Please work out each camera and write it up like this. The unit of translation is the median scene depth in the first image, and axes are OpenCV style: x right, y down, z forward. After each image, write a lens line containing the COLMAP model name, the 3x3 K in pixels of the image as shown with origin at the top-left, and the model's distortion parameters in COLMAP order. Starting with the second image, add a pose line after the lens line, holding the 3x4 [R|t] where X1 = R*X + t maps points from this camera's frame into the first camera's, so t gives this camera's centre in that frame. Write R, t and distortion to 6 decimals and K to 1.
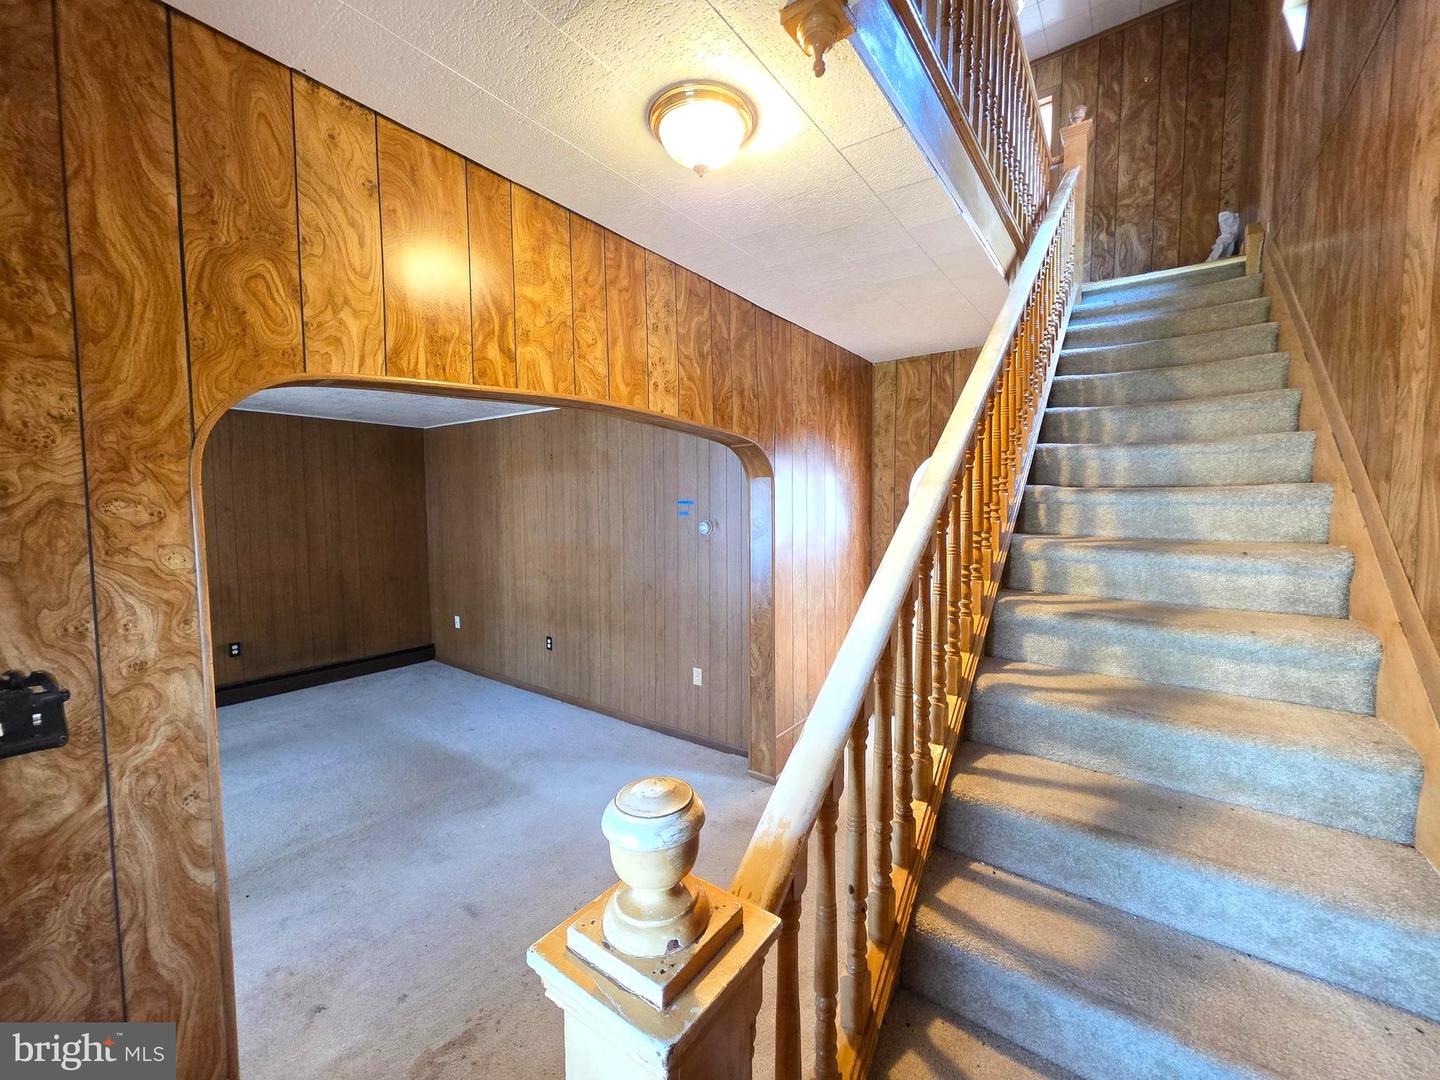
lens RADIAL K [[573.4, 0, 725.0], [0, 573.4, 537.8], [0, 0, 1]] dist [0.000011, -0.000316]
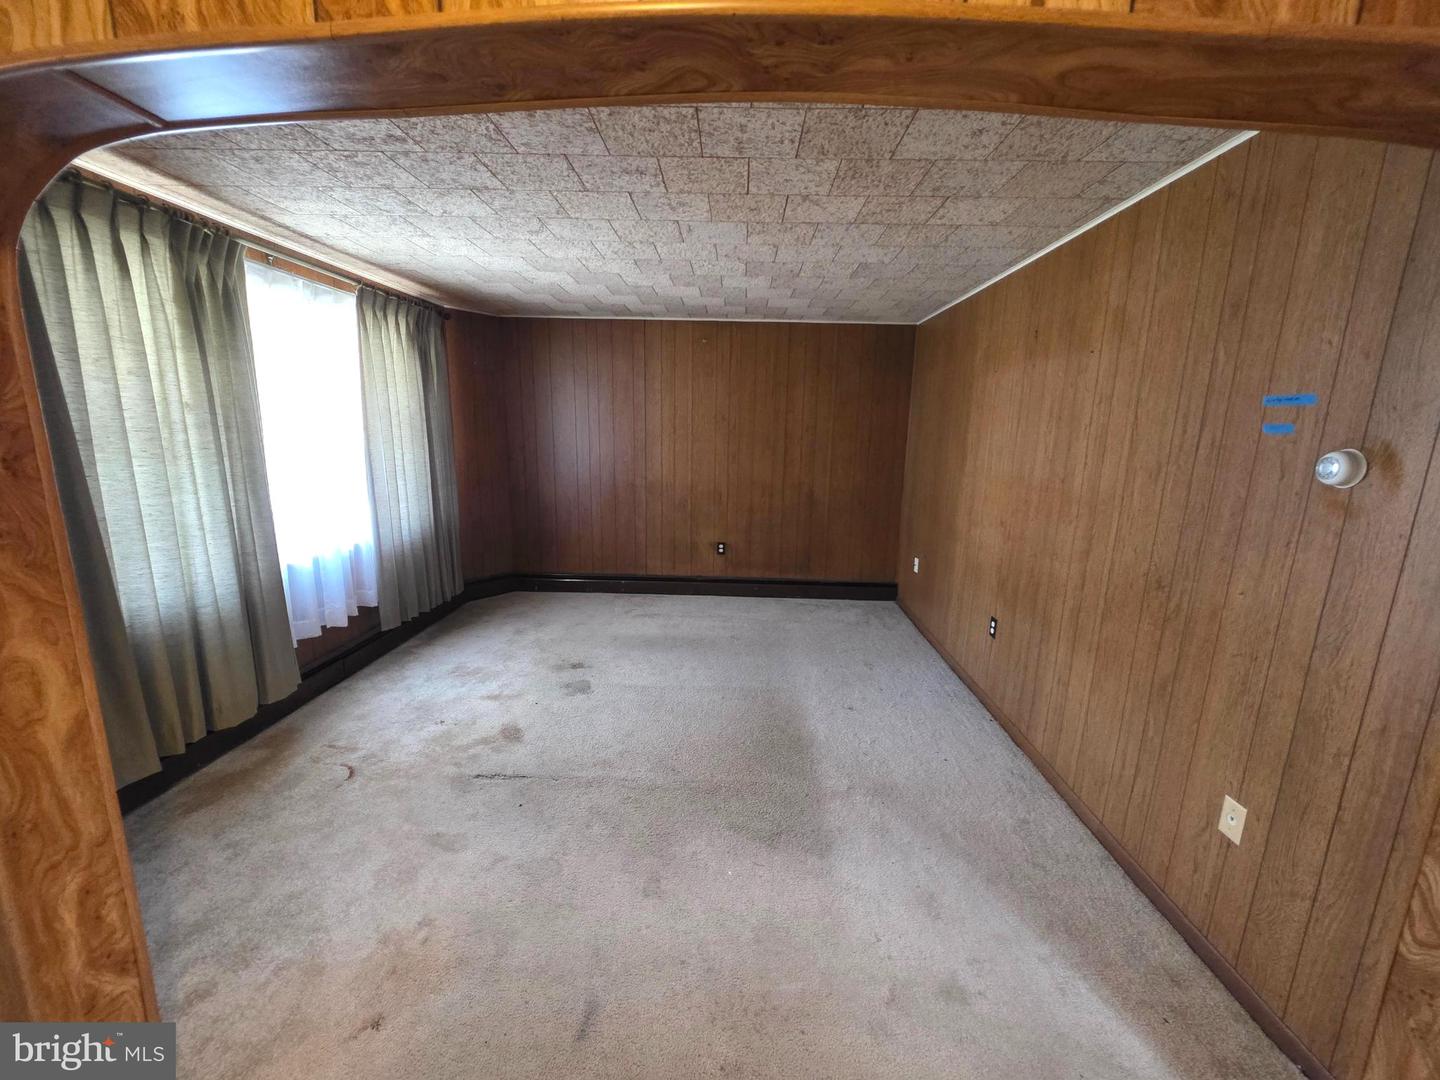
lens RADIAL K [[573.4, 0, 716.9], [0, 573.4, 540.6], [0, 0, 1]] dist [0.000011, -0.000316]
pose [[0.567296, 0.177027, -0.804262, 0.033976], [-0.072542, 0.983568, 0.165325, -0.003138], [0.820313, -0.035446, 0.570815, 0.383205]]
